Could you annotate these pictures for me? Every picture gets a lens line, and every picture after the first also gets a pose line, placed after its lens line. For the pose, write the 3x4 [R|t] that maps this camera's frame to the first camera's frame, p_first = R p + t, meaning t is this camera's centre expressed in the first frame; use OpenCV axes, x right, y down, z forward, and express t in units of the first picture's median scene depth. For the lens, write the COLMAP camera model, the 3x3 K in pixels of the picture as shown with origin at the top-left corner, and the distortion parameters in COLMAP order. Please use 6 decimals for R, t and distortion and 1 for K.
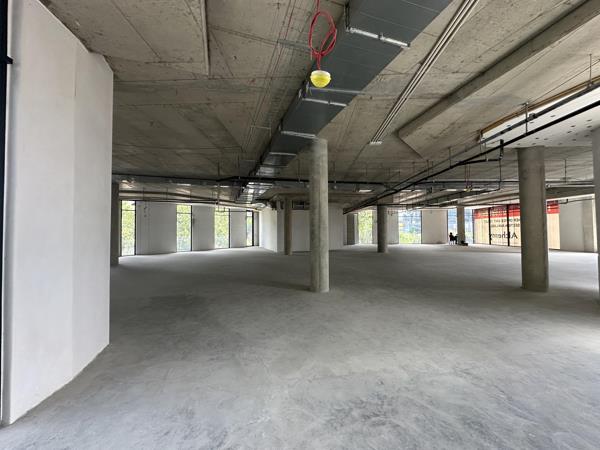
lens RADIAL K [[239.7, 0, 300.8], [0, 239.7, 223.7], [0, 0, 1]] dist [0.000971, 0.000216]
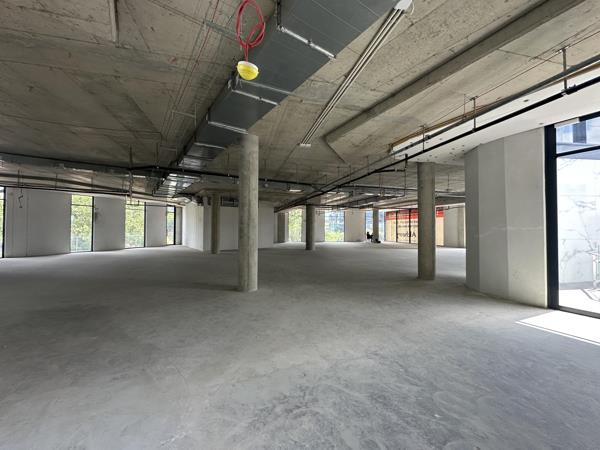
lens RADIAL K [[239.7, 0, 300.8], [0, 239.7, 223.7], [0, 0, 1]] dist [0.000971, 0.000216]
pose [[0.959558, 0.017397, 0.280974, 0.009194], [-0.019545, 0.999797, 0.004843, -0.000215], [-0.280832, -0.010139, 0.959703, 0.004295]]
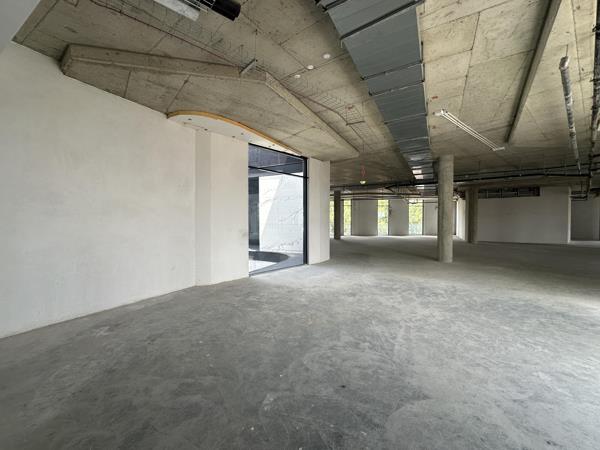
lens RADIAL K [[239.7, 0, 300.8], [0, 239.7, 223.7], [0, 0, 1]] dist [0.000971, 0.000216]
pose [[0.660133, 0.016728, -0.750962, 0.781444], [0.016344, 0.999195, 0.036624, -0.023891], [0.750970, -0.036451, 0.659329, -0.791206]]
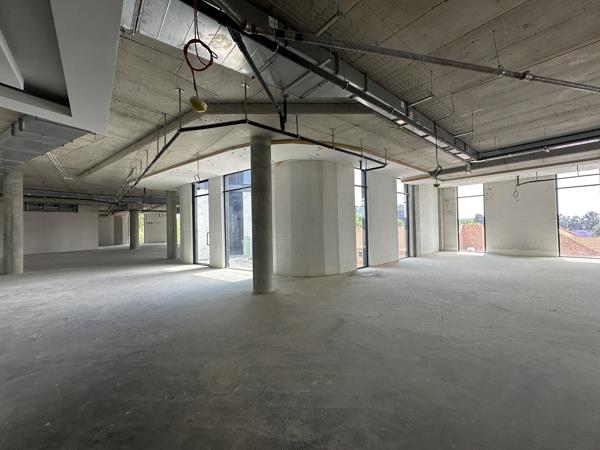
lens RADIAL K [[239.7, 0, 300.8], [0, 239.7, 223.7], [0, 0, 1]] dist [0.000971, 0.000216]
pose [[0.740701, 0.003912, 0.671824, 0.527197], [-0.004252, 0.999990, -0.001135, -0.050448], [-0.671822, -0.002016, 0.740710, -1.726551]]
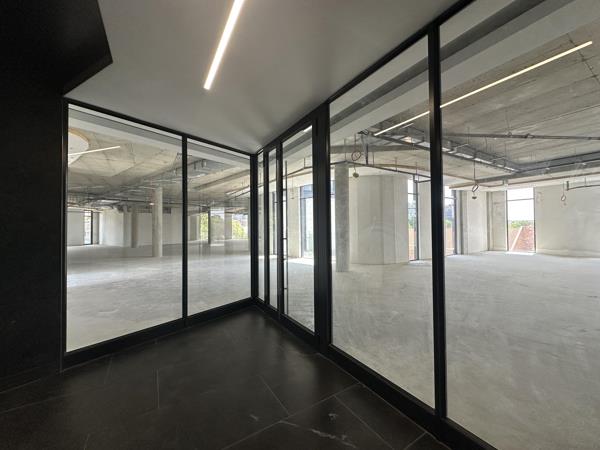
lens RADIAL K [[239.7, 0, 300.8], [0, 239.7, 223.7], [0, 0, 1]] dist [0.000971, 0.000216]
pose [[0.839455, 0.011548, 0.543307, -0.014575], [-0.013375, 0.999910, -0.000587, -0.045702], [-0.543265, -0.006774, 0.839534, -2.000070]]
